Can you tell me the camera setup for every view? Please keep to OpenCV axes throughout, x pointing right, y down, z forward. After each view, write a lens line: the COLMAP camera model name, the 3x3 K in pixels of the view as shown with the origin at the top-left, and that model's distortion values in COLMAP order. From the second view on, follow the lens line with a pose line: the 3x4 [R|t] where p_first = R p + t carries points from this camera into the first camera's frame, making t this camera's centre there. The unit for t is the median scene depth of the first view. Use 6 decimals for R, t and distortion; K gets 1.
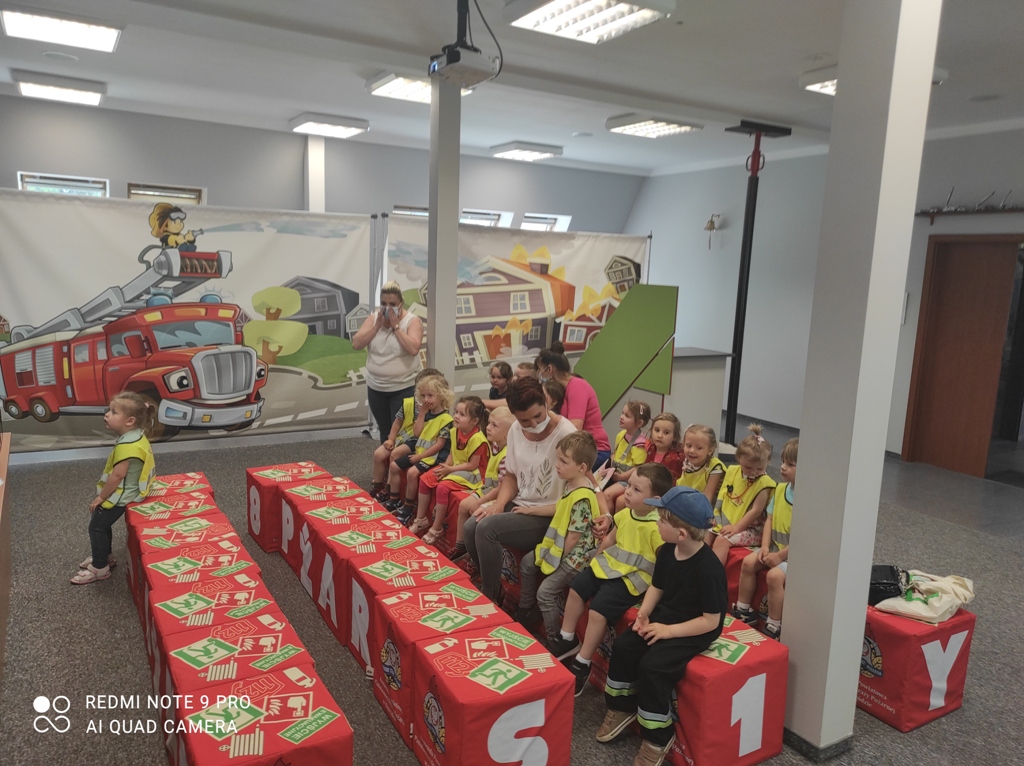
lens RADIAL K [[761.8, 0, 512.0], [0, 761.8, 383.0], [0, 0, 1]] dist [0.028595, -0.002484]
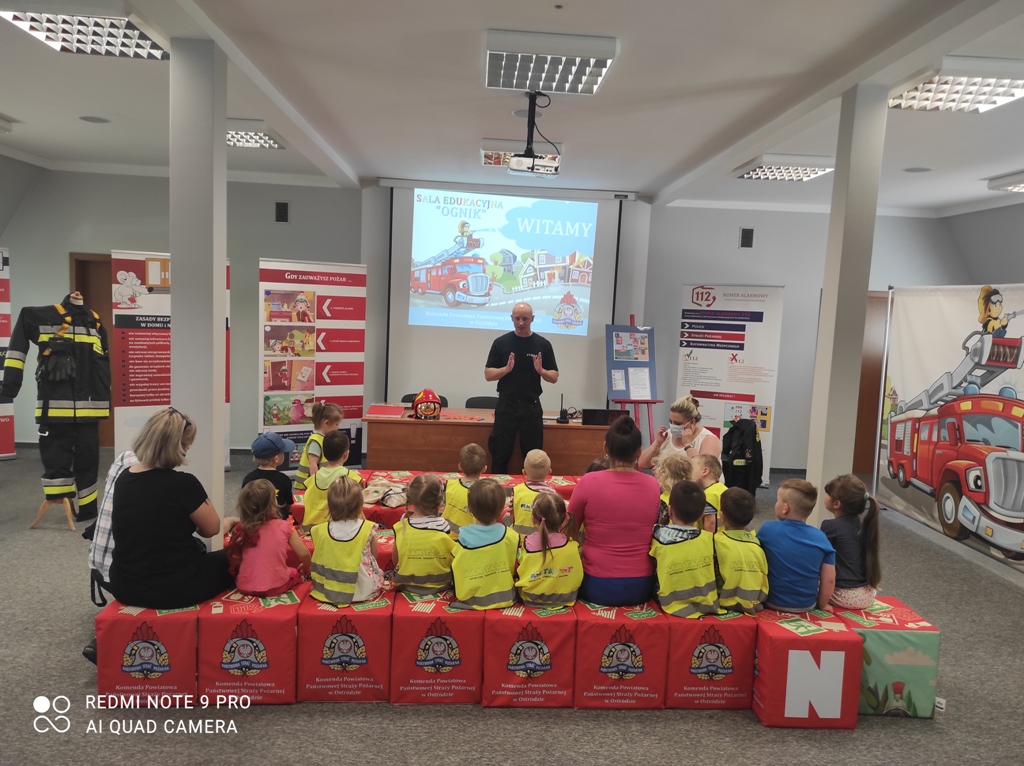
lens RADIAL K [[761.8, 0, 512.0], [0, 761.8, 383.0], [0, 0, 1]] dist [0.028595, -0.002484]
pose [[-0.462290, 0.023562, -0.886415, 0.632393], [-0.203998, 0.970008, 0.132175, -0.124938], [0.862944, 0.241930, -0.443619, 0.932048]]
